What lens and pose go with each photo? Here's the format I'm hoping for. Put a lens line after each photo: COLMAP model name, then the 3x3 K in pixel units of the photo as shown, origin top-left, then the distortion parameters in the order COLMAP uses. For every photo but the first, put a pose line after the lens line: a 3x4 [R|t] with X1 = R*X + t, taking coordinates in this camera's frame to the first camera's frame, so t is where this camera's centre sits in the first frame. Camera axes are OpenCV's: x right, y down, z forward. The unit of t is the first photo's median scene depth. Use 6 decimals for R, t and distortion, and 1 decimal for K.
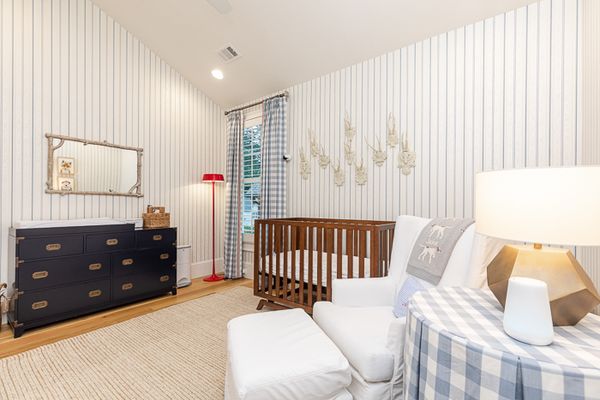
lens RADIAL K [[266.5, 0, 298.4], [0, 266.5, 202.9], [0, 0, 1]] dist [0.003310, 0.000112]
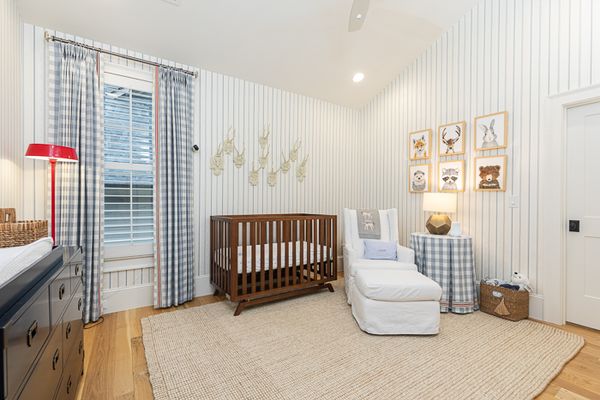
lens RADIAL K [[266.5, 0, 298.4], [0, 266.5, 202.9], [0, 0, 1]] dist [0.003310, 0.000112]
pose [[0.336137, -0.008315, 0.941776, -0.910965], [-0.009734, 0.999877, 0.012303, -0.004764], [-0.941763, -0.013303, 0.336014, 0.467403]]
